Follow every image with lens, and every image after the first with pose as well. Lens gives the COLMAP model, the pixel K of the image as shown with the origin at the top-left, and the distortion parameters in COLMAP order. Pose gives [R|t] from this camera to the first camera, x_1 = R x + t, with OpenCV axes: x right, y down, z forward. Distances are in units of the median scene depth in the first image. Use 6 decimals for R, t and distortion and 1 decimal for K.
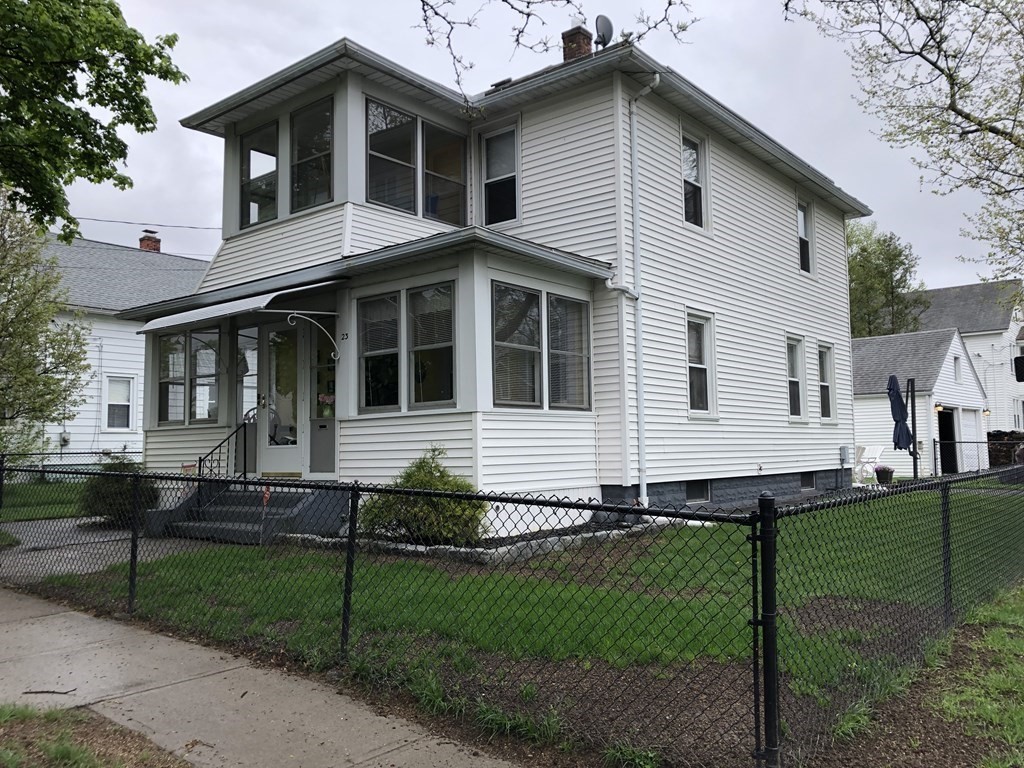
lens RADIAL K [[836.4, 0, 506.7], [0, 836.4, 381.1], [0, 0, 1]] dist [0.043628, -0.053398]
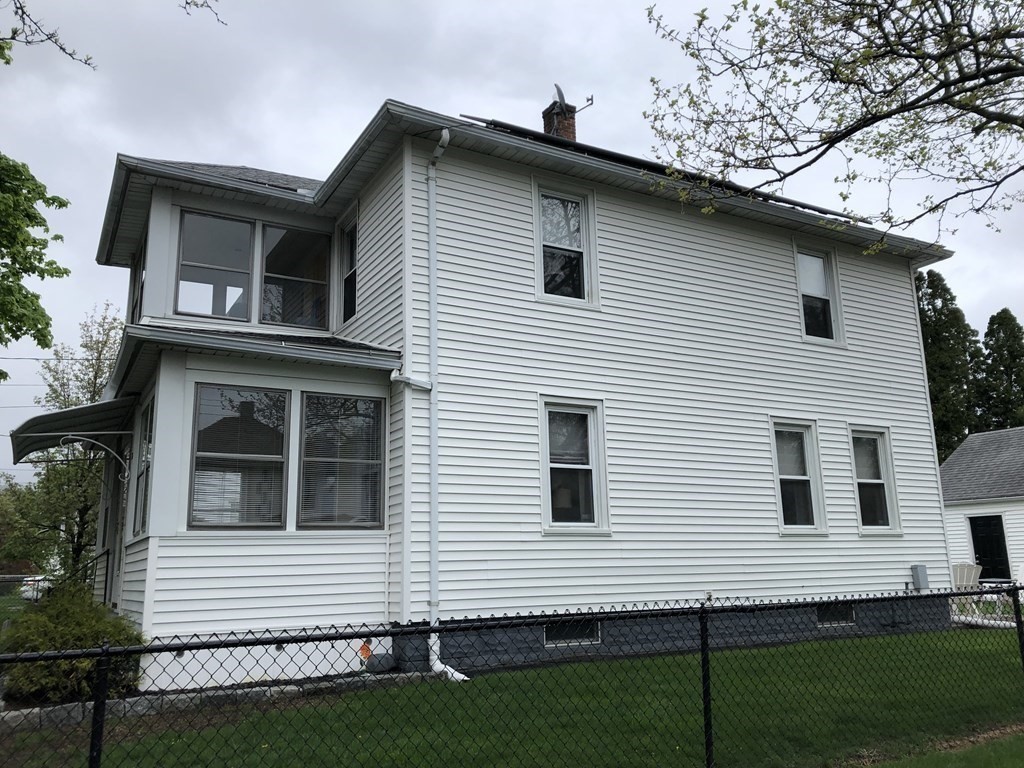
lens RADIAL K [[836.4, 0, 514.3], [0, 836.4, 383.9], [0, 0, 1]] dist [0.043628, -0.053398]
pose [[0.934253, -0.084742, -0.346396, 0.470533], [0.039019, 0.989815, -0.136910, 0.010806], [0.354470, 0.114392, 0.928044, 0.233664]]
